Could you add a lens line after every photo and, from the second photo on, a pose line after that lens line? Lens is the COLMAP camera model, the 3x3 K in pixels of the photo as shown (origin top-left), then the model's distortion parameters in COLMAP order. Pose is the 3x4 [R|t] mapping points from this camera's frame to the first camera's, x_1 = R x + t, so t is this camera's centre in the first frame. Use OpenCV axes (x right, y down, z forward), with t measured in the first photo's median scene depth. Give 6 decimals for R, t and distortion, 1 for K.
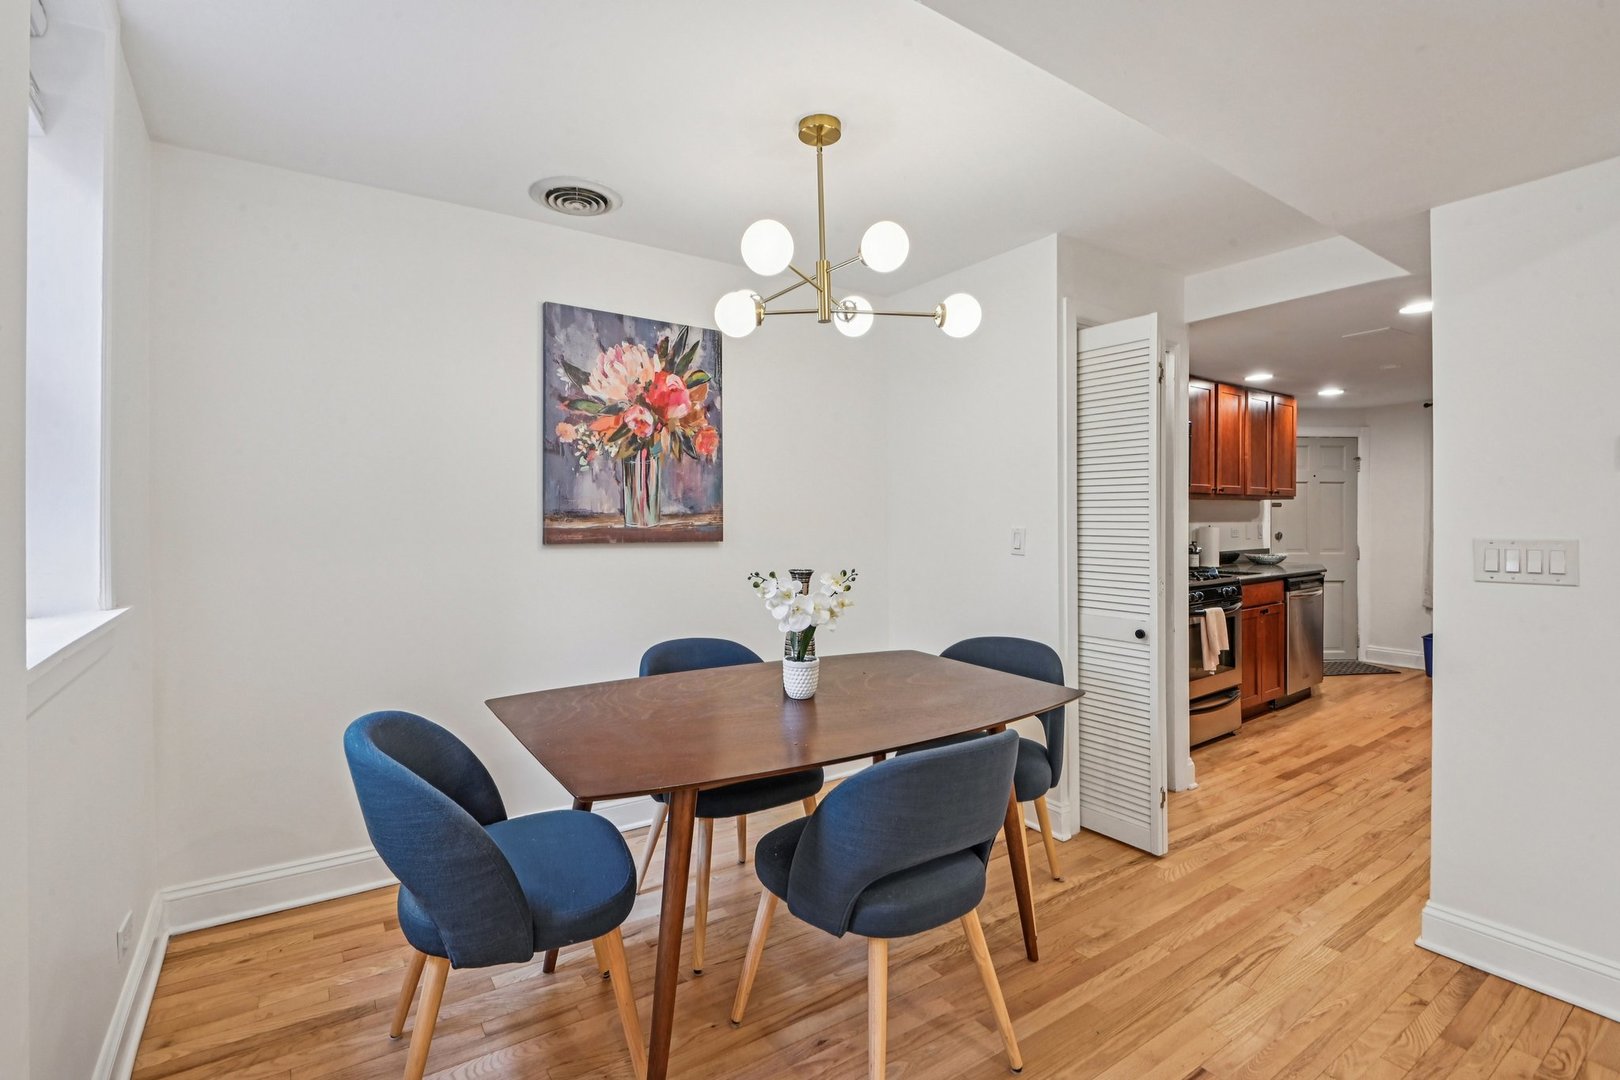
lens RADIAL K [[742.4, 0, 803.1], [0, 742.4, 527.6], [0, 0, 1]] dist [-0.009410, -0.003079]
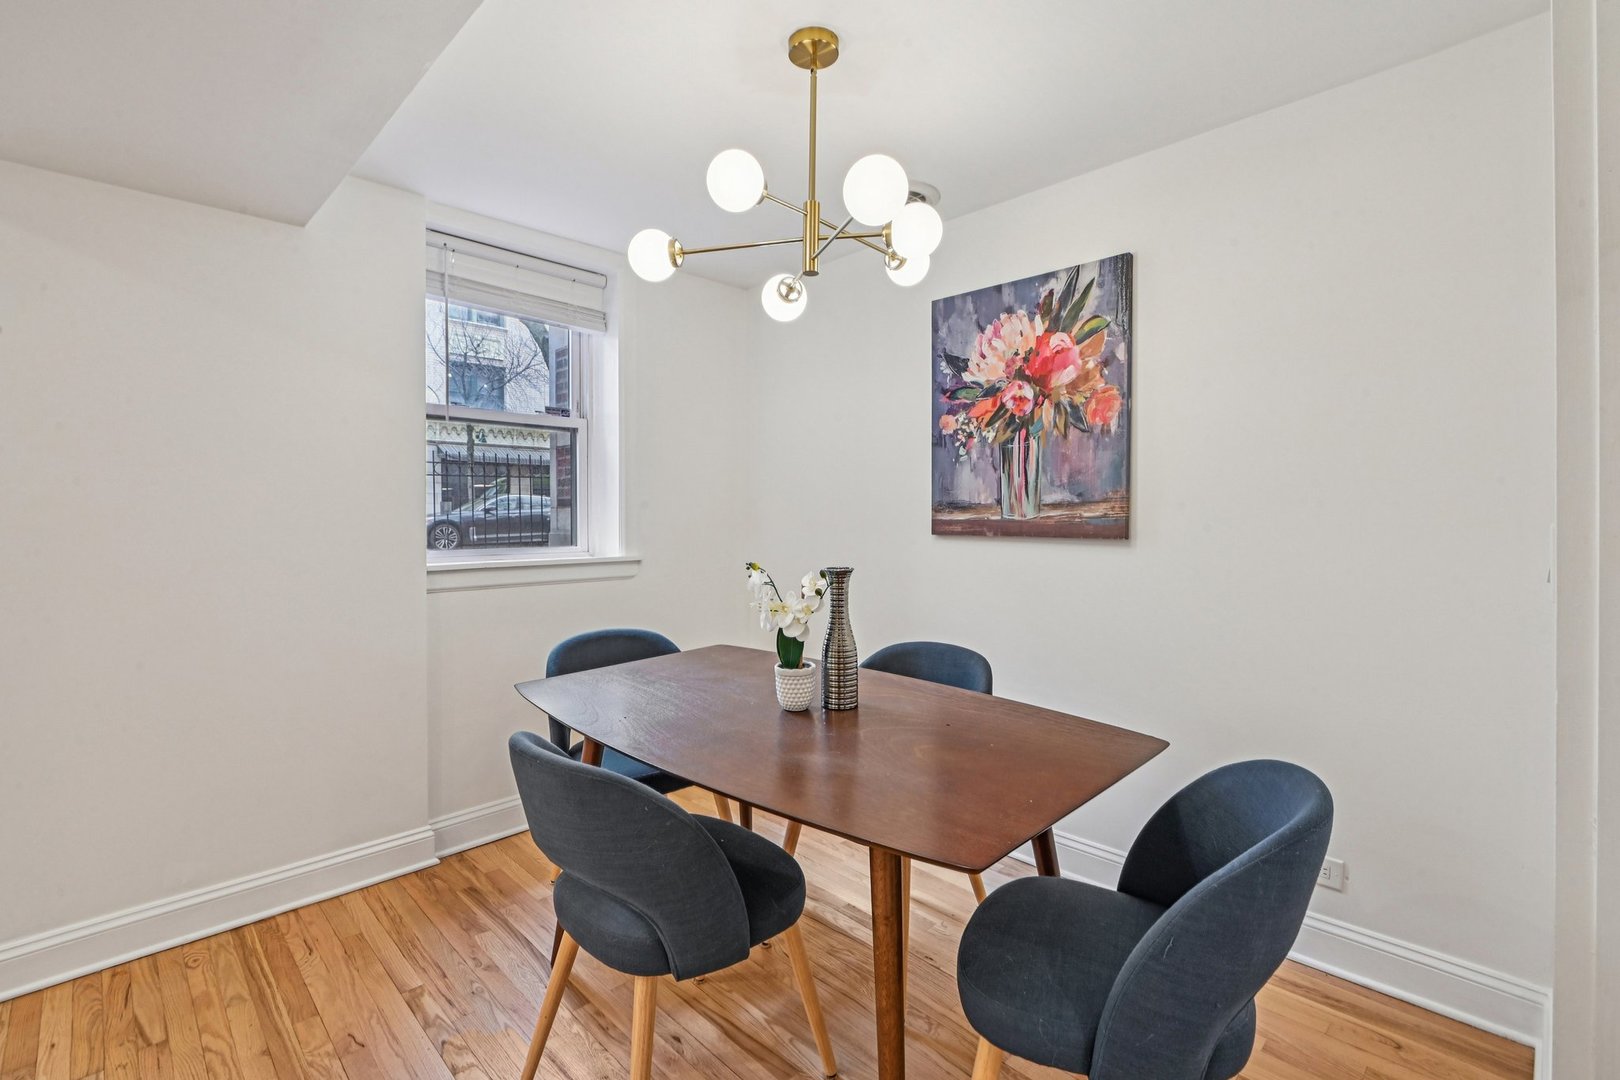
lens RADIAL K [[742.4, 0, 788.4], [0, 742.4, 533.2], [0, 0, 1]] dist [-0.009410, -0.003079]
pose [[0.168958, 0.019566, -0.985429, 0.600289], [-0.007598, 0.999799, 0.018548, 0.002118], [0.985594, 0.004353, 0.169073, 0.582918]]
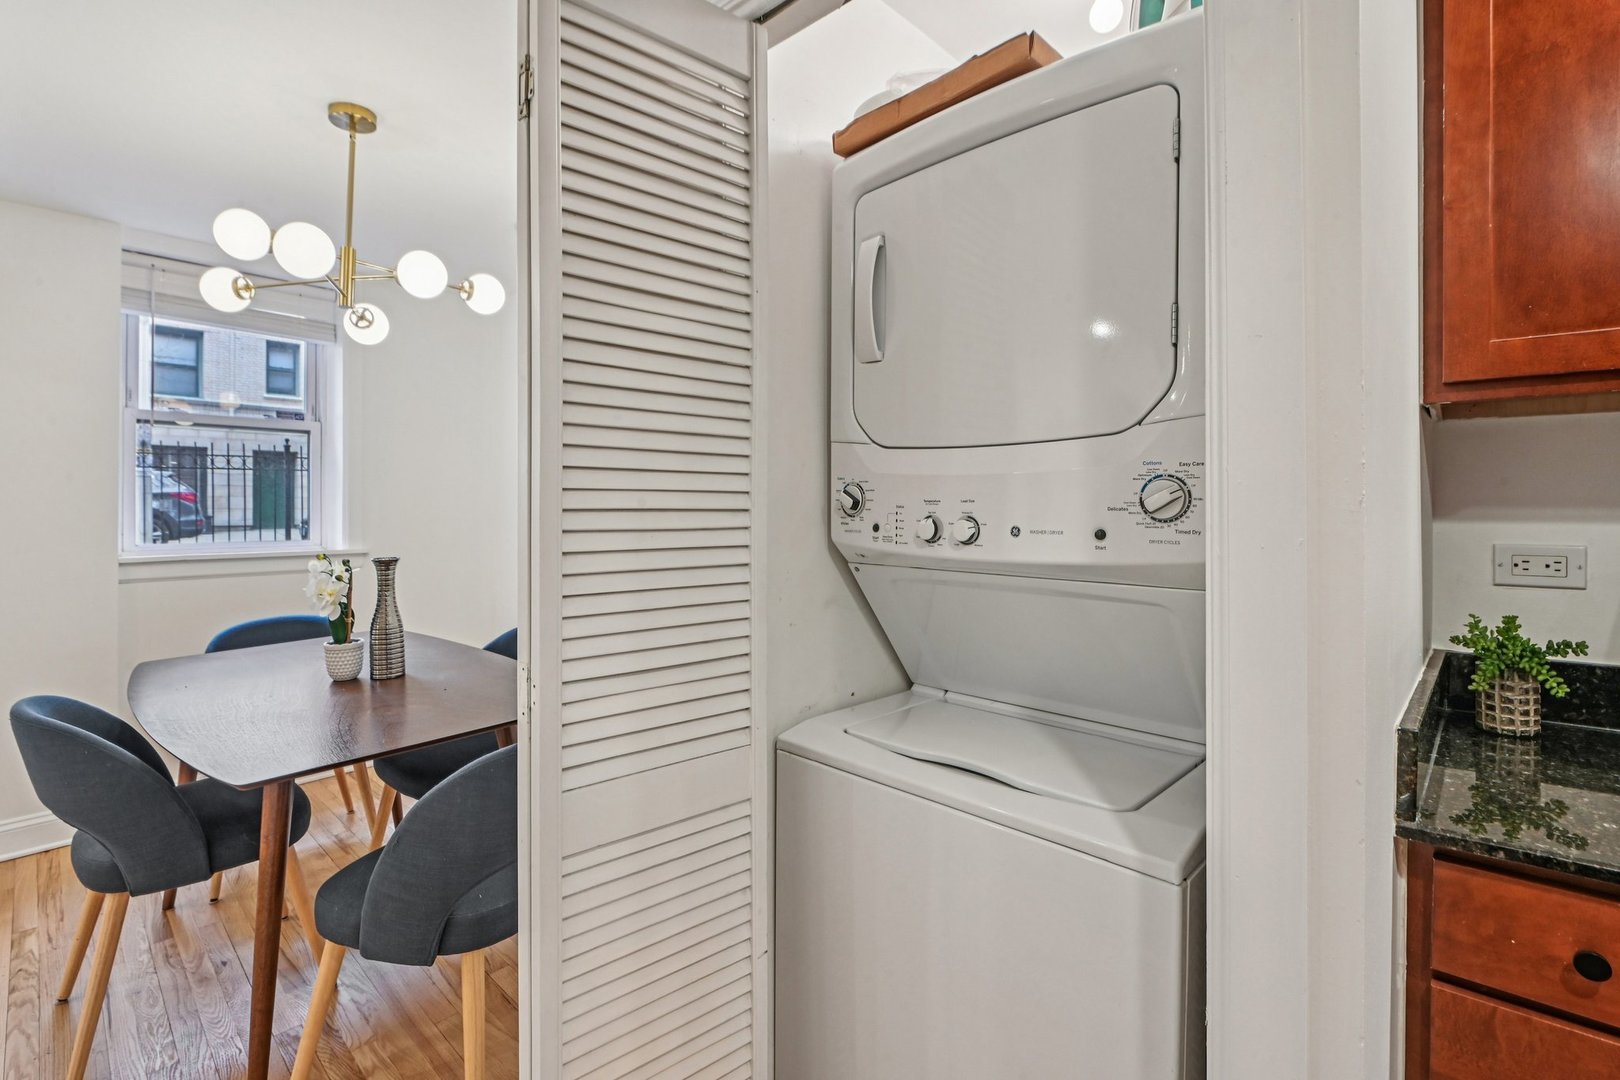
lens RADIAL K [[742.4, 0, 827.6], [0, 742.4, 517.1], [0, 0, 1]] dist [-0.009410, -0.003079]
pose [[0.227434, 0.006781, -0.973770, 0.801178], [-0.006353, 0.999965, 0.005480, -0.003908], [0.973773, 0.004940, 0.227469, 0.987773]]
